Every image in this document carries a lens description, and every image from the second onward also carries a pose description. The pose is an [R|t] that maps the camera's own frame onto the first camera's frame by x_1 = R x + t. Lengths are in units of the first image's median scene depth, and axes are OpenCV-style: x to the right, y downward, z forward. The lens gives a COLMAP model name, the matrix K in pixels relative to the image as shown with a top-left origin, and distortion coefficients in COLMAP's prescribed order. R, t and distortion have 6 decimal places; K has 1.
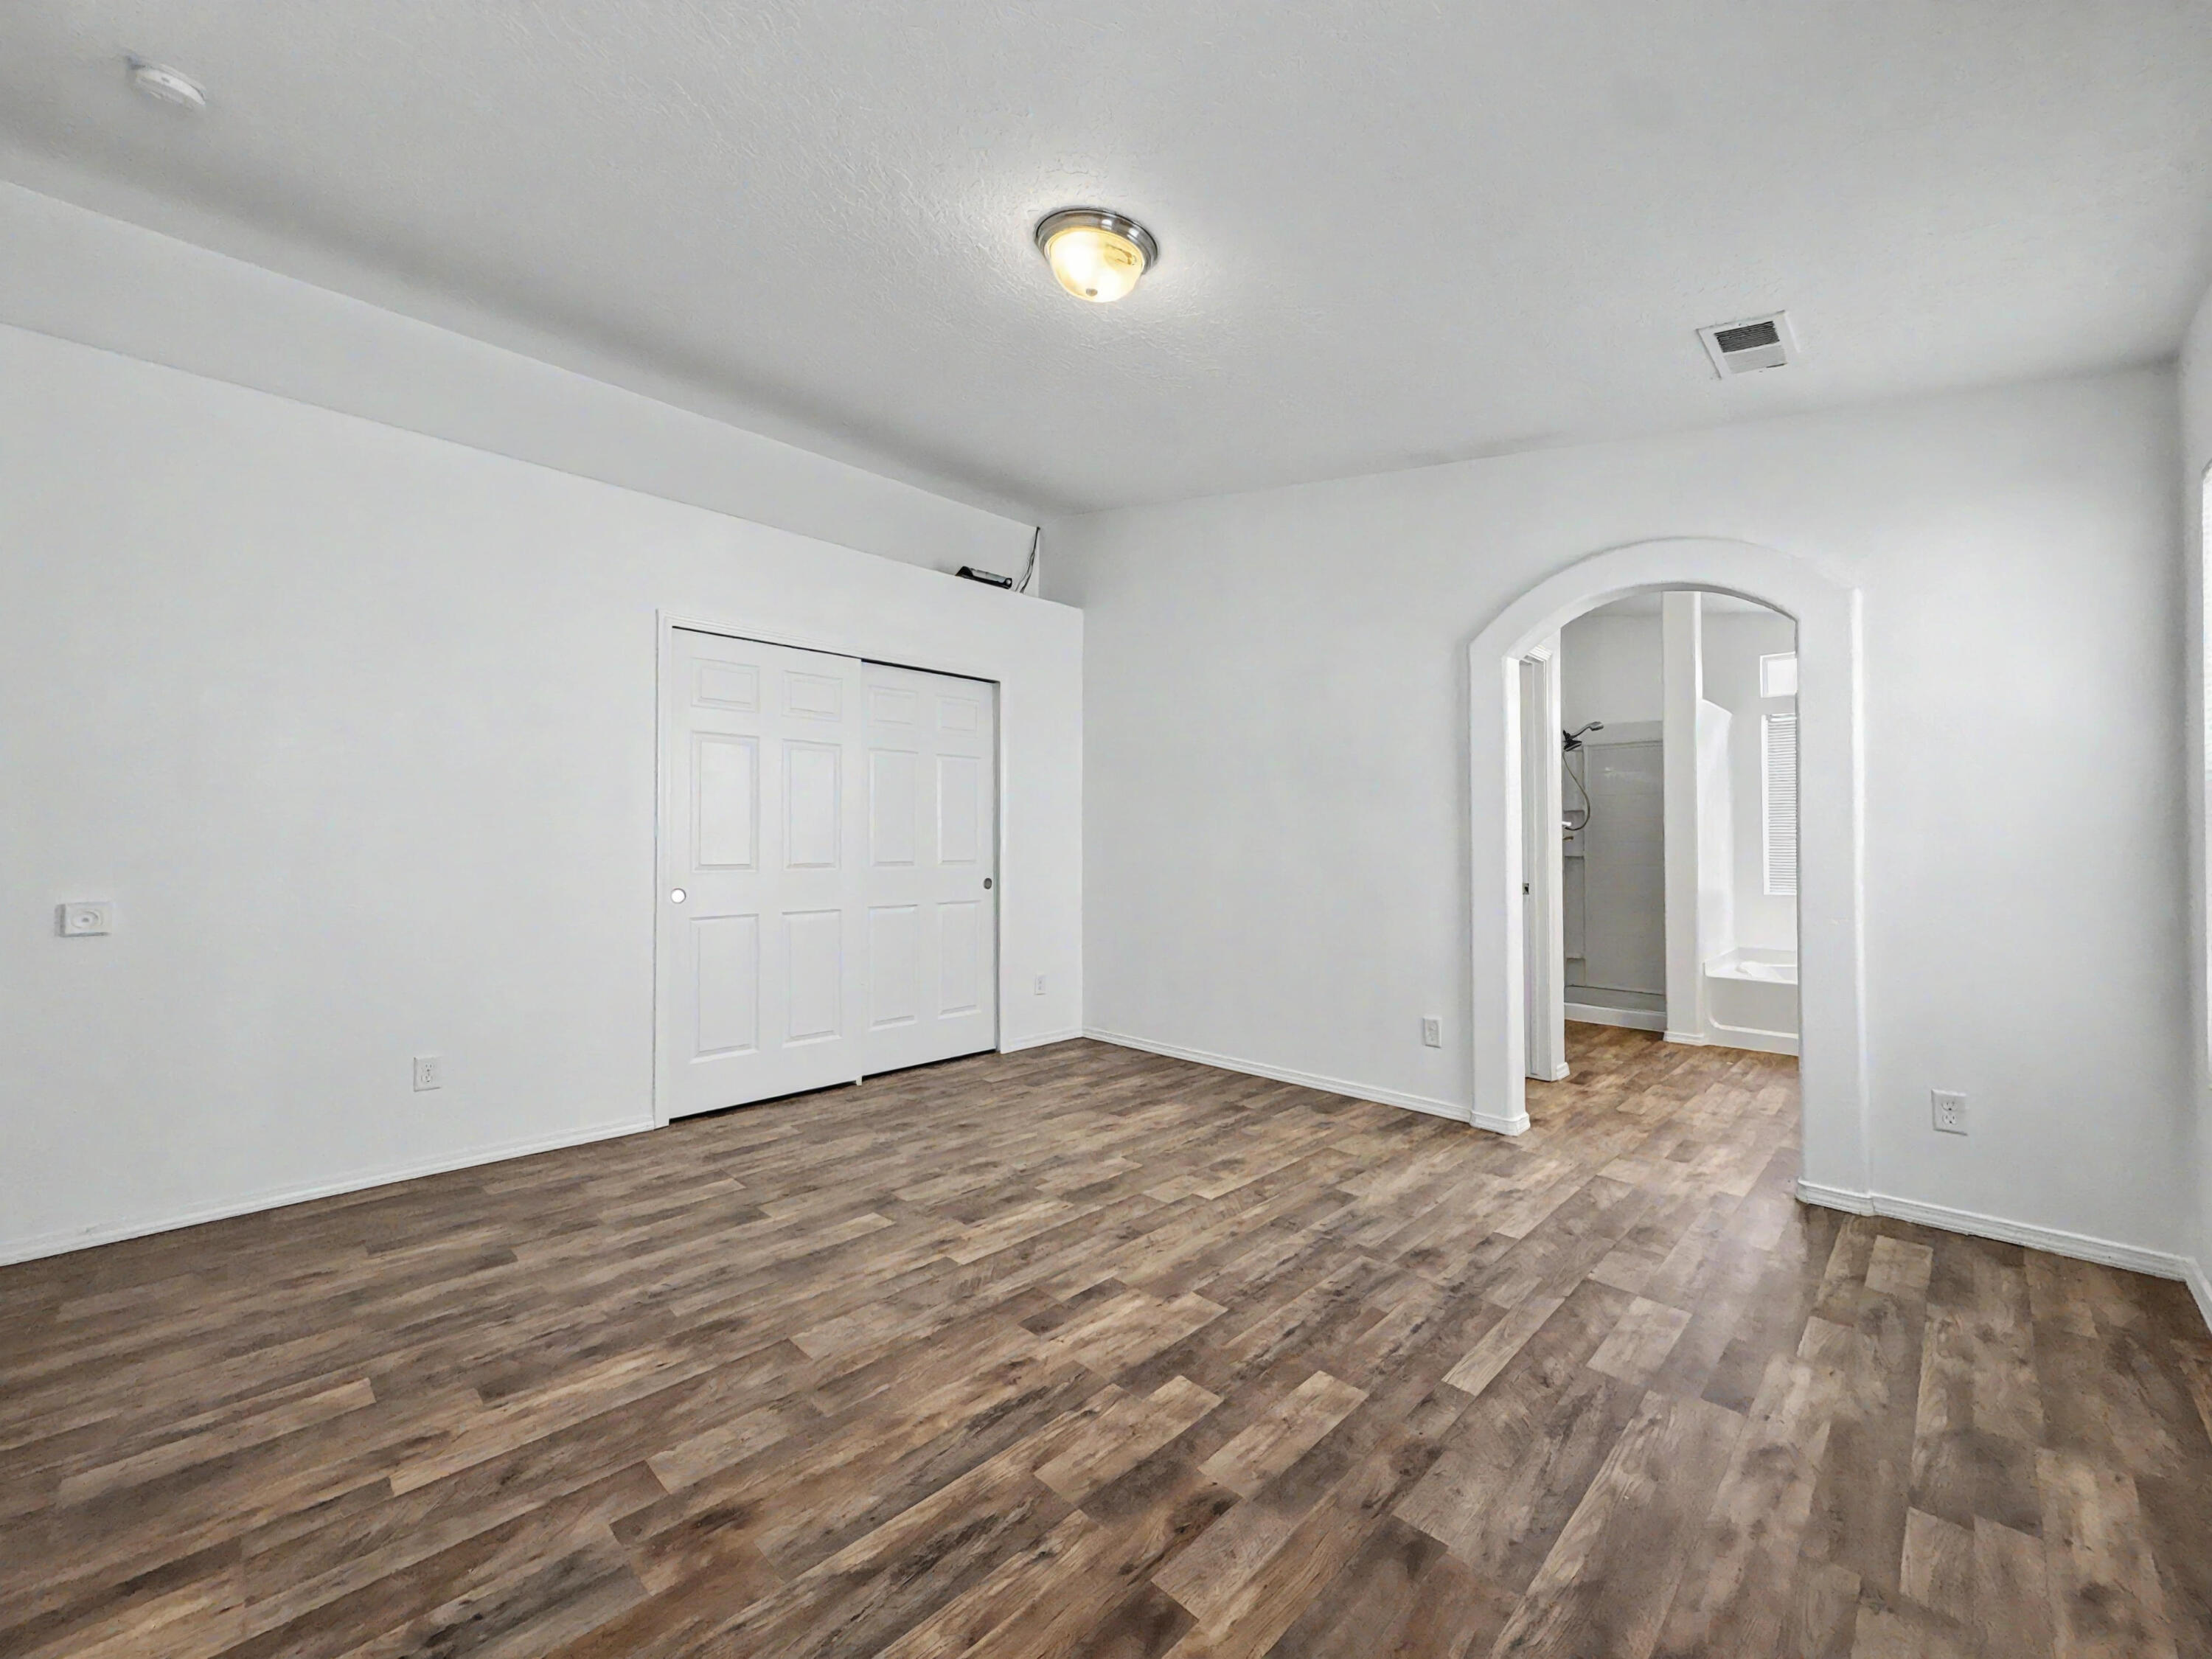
lens RADIAL K [[884.1, 0, 1108.1], [0, 884.1, 832.4], [0, 0, 1]] dist [0.000737, -0.000489]
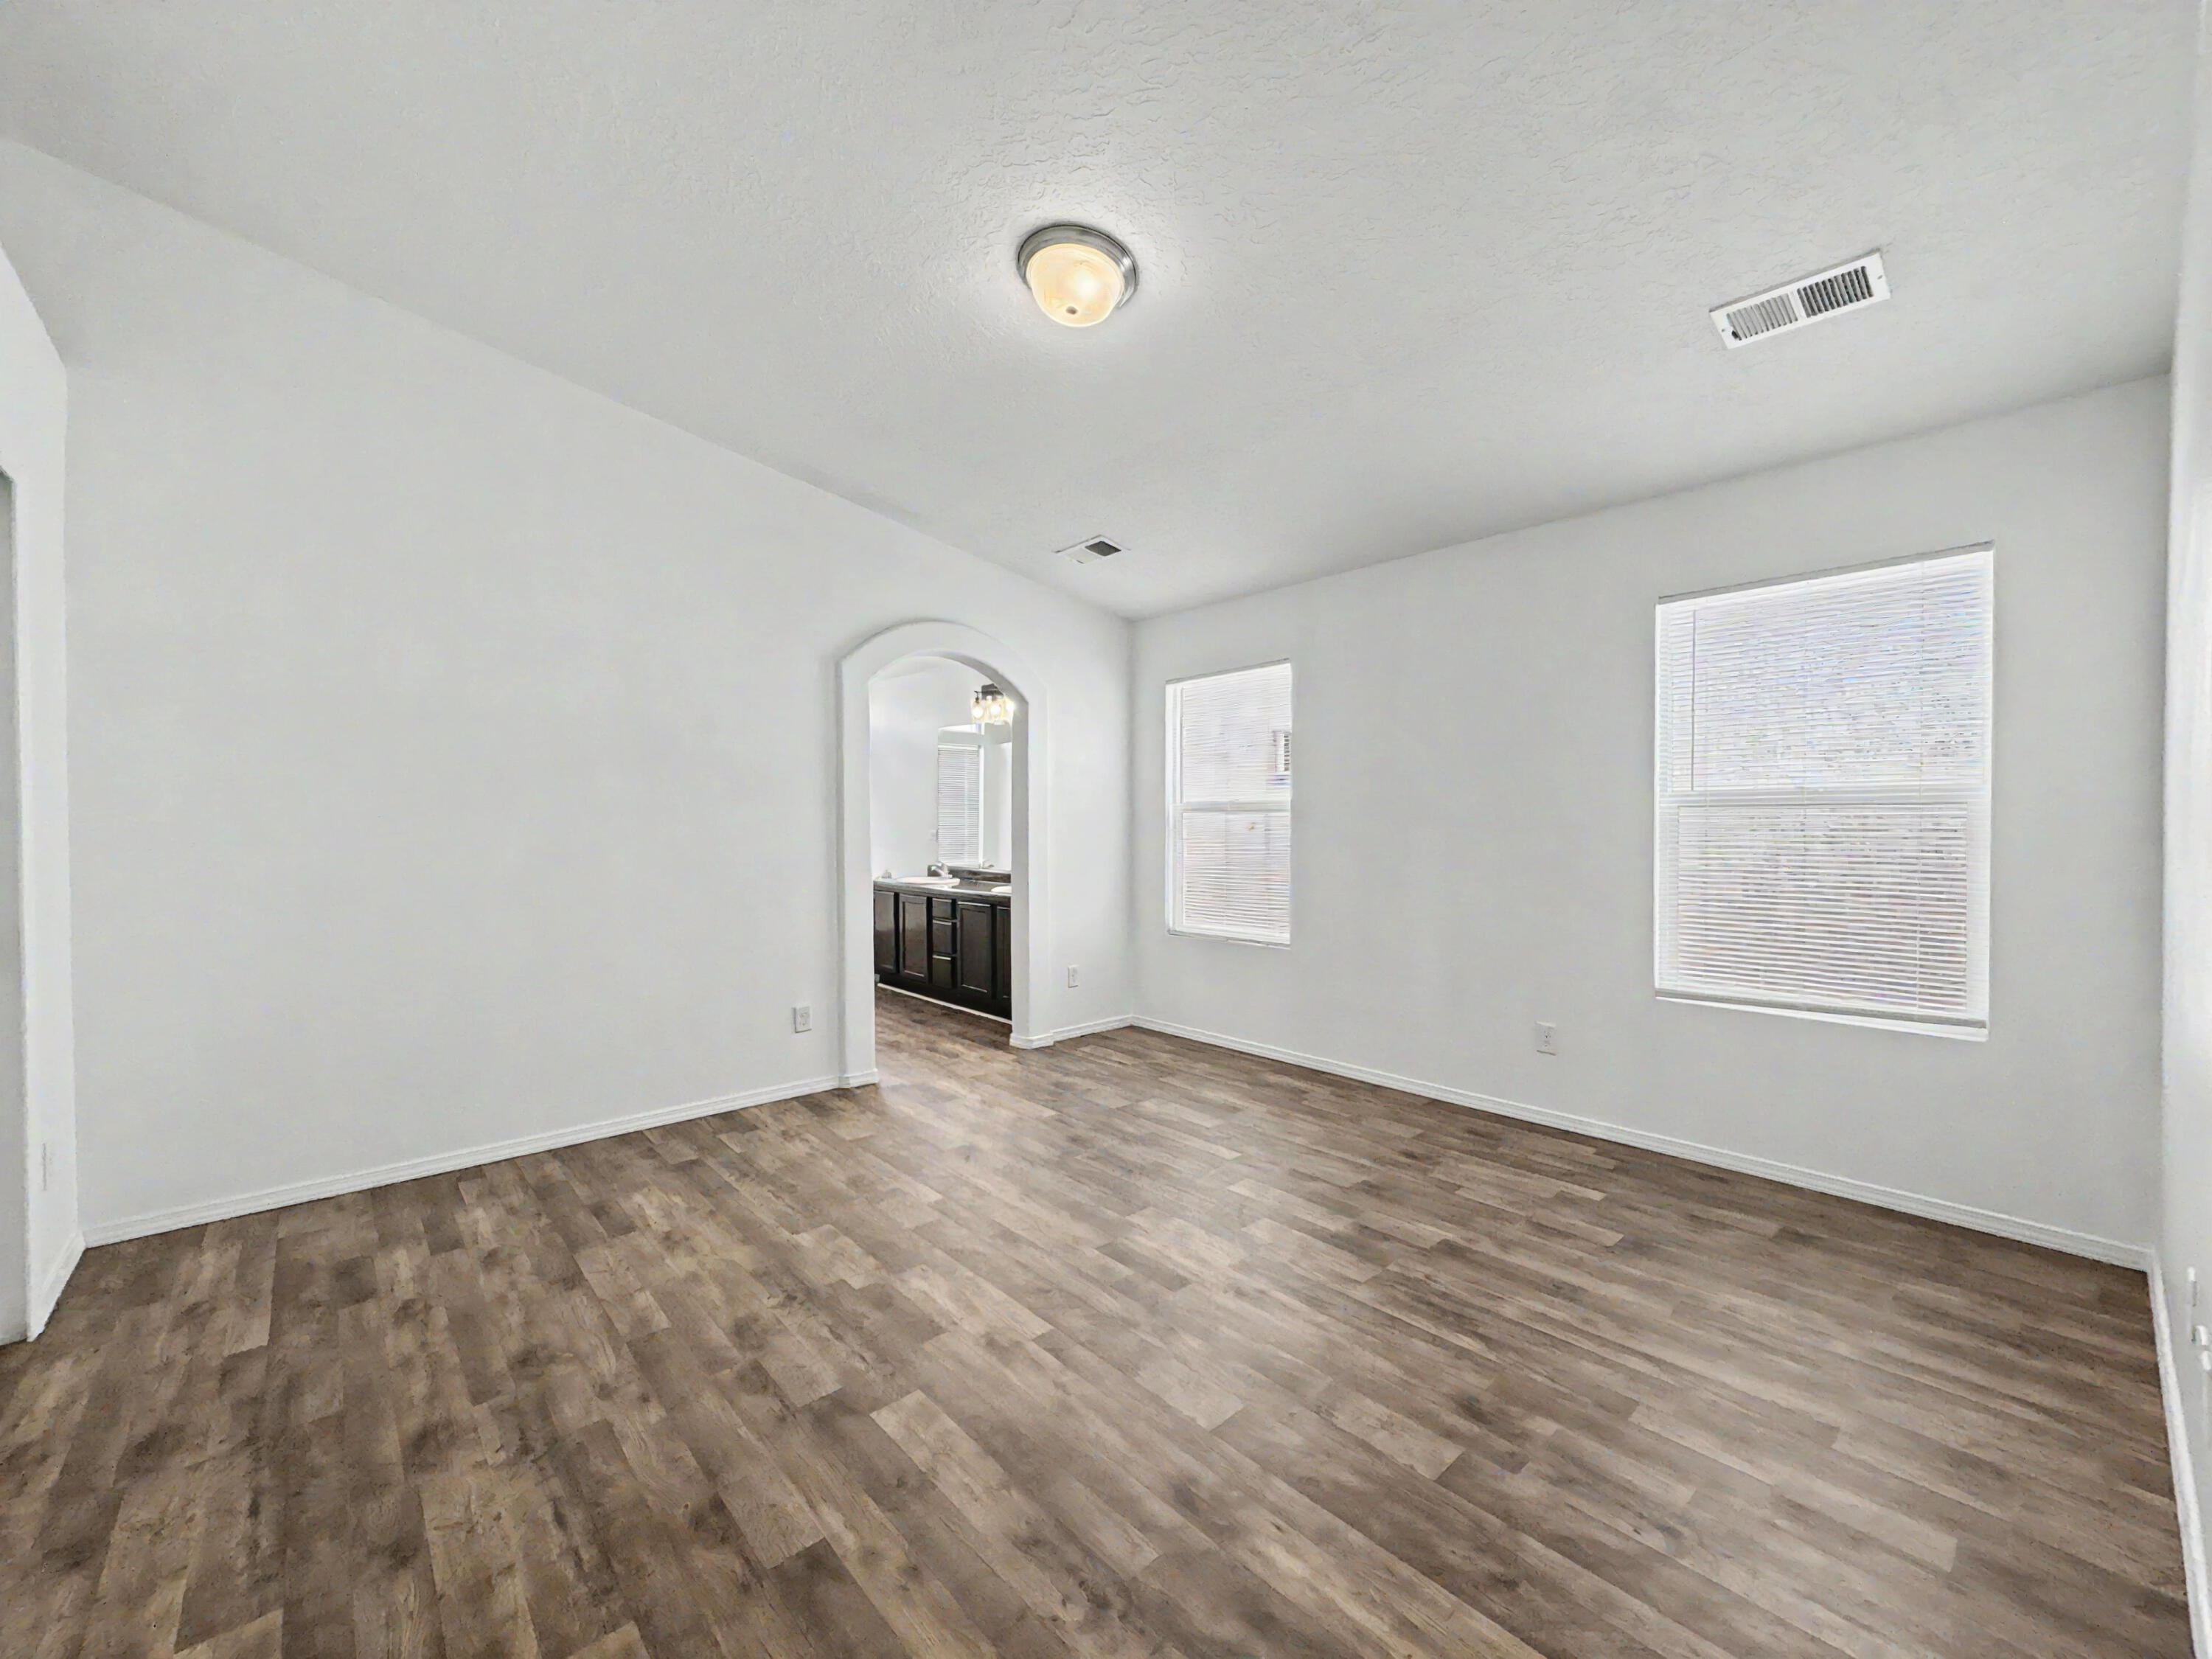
lens RADIAL K [[884.1, 0, 1108.1], [0, 884.1, 832.4], [0, 0, 1]] dist [0.000737, -0.000489]
pose [[0.062594, -0.014521, 0.997933, -1.068951], [-0.010643, 0.999828, 0.015217, -0.028461], [-0.997982, -0.011574, 0.062428, 0.912183]]
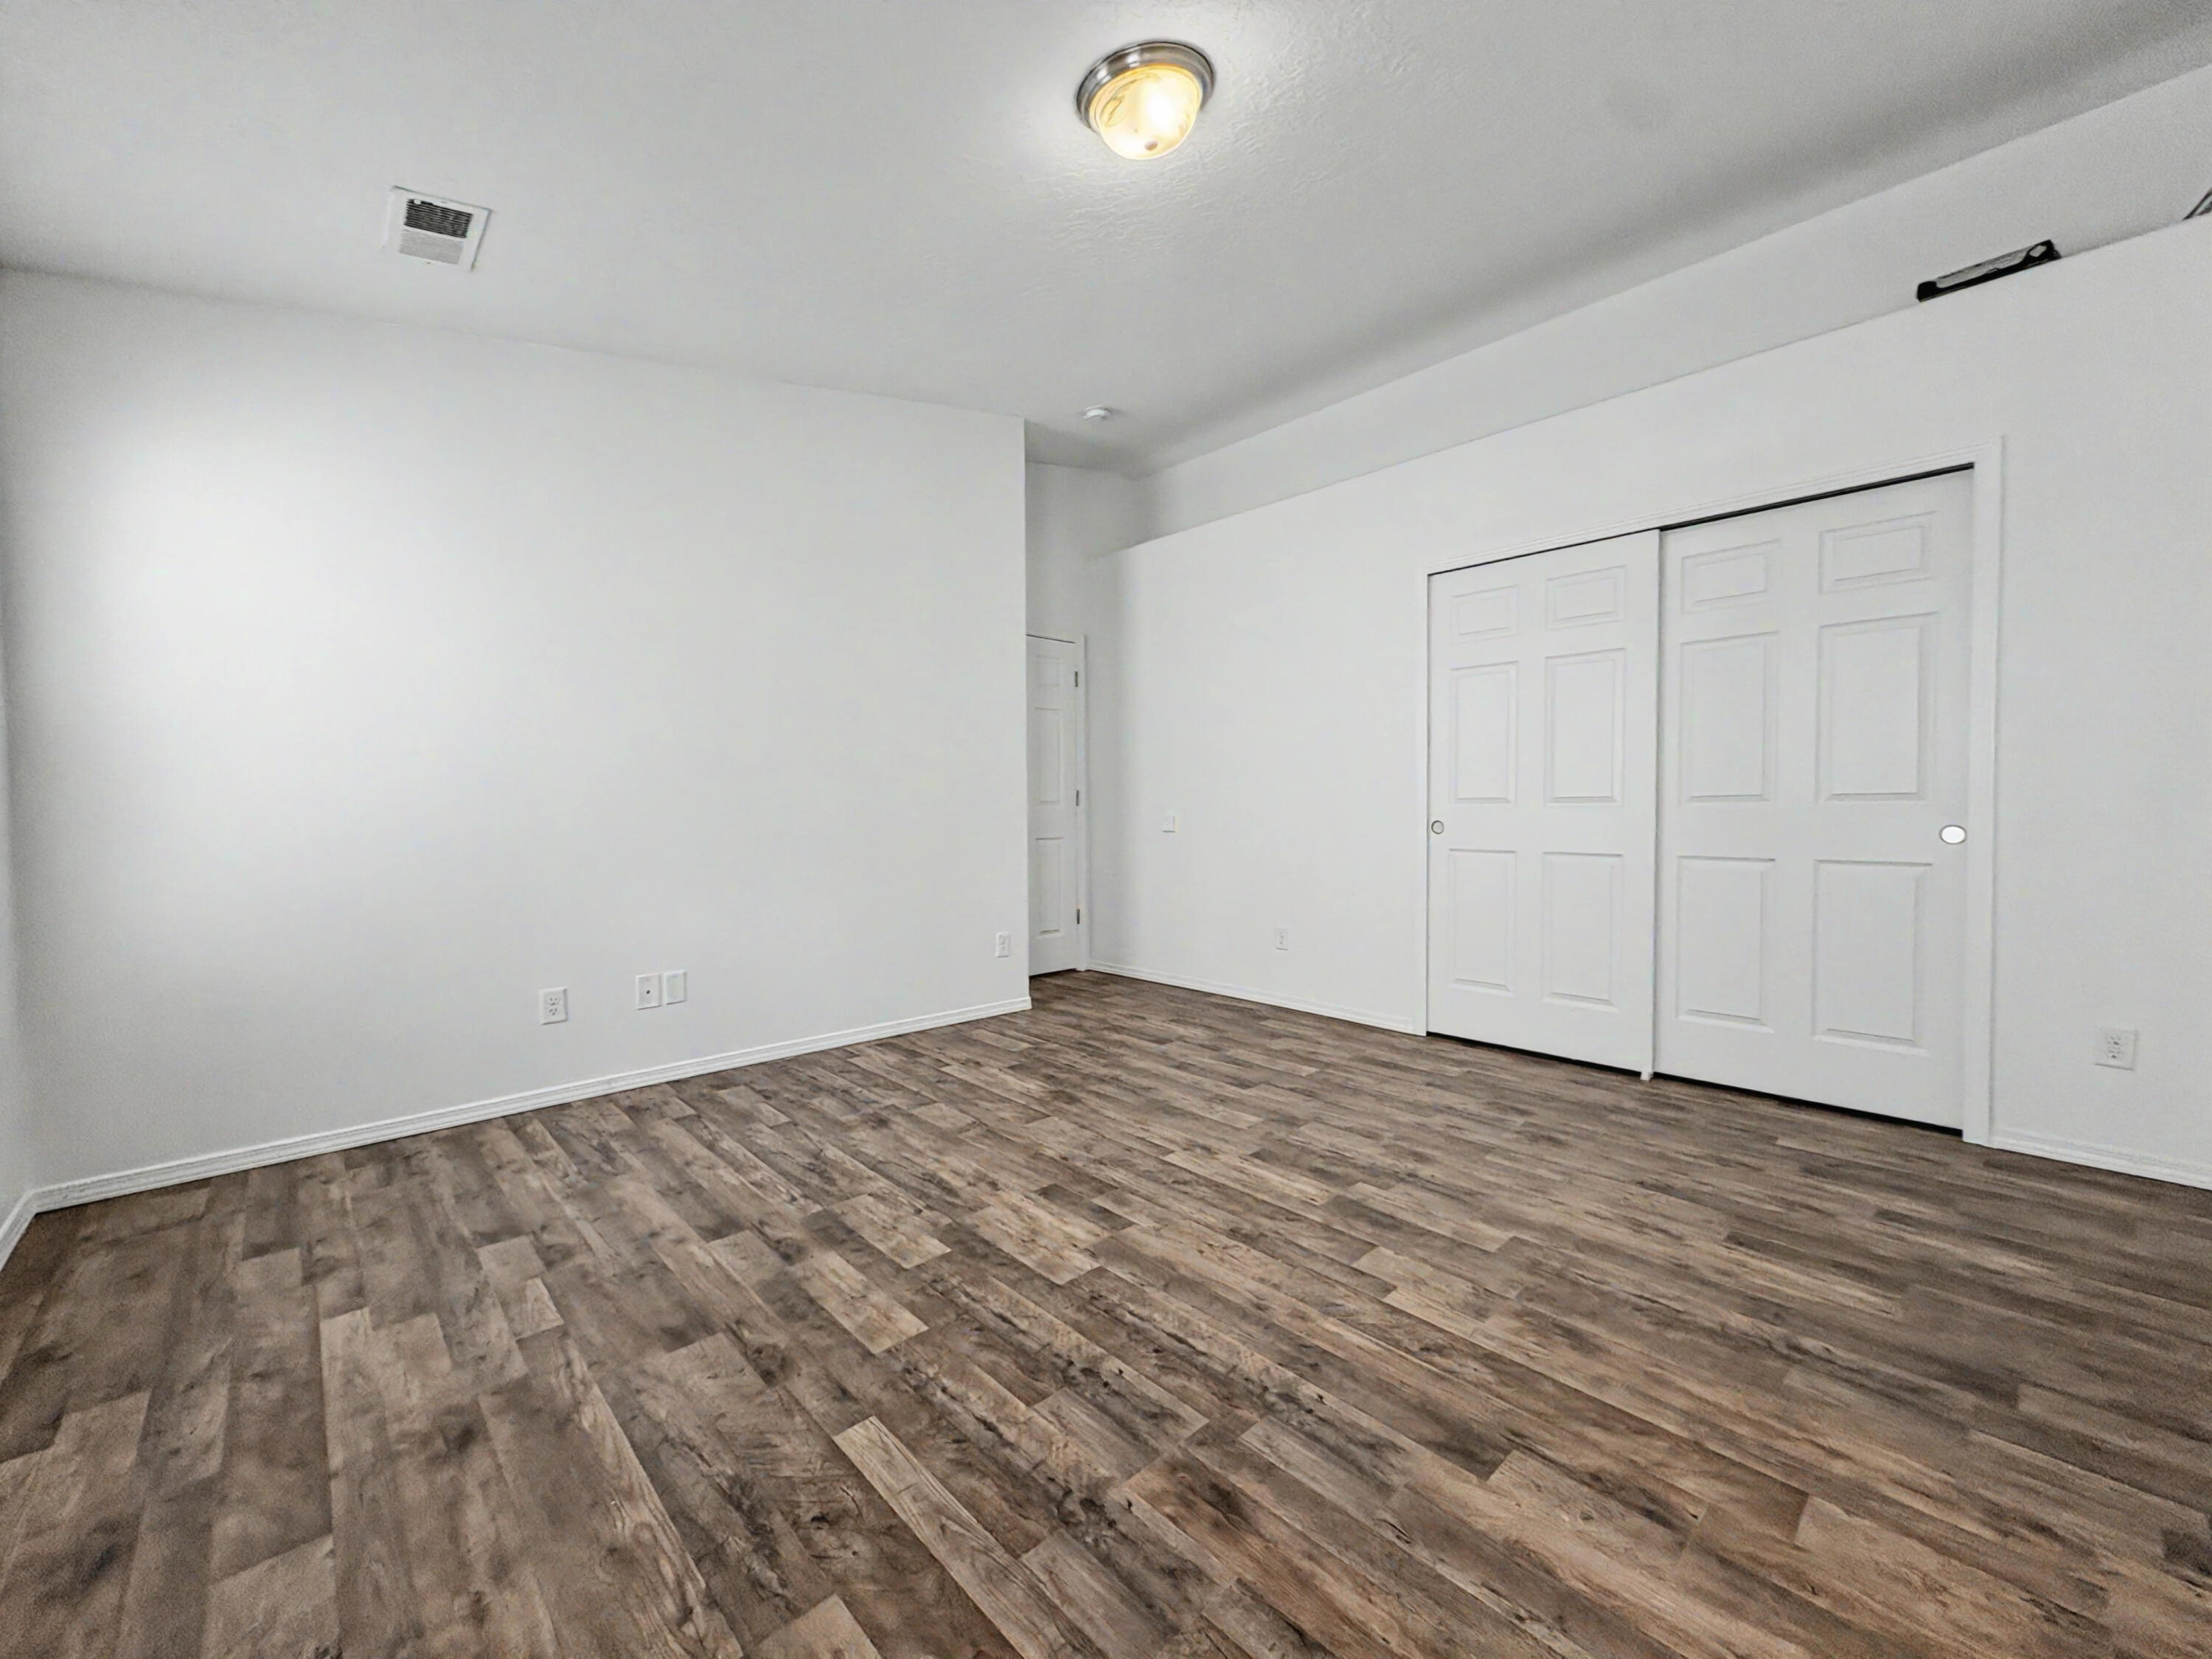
lens RADIAL K [[884.1, 0, 1108.1], [0, 884.1, 832.4], [0, 0, 1]] dist [0.000737, -0.000489]
pose [[-0.044172, 0.030673, -0.998553, 0.925752], [0.022896, 0.999297, 0.029683, 0.057142], [0.998762, -0.021551, -0.044843, 1.011822]]
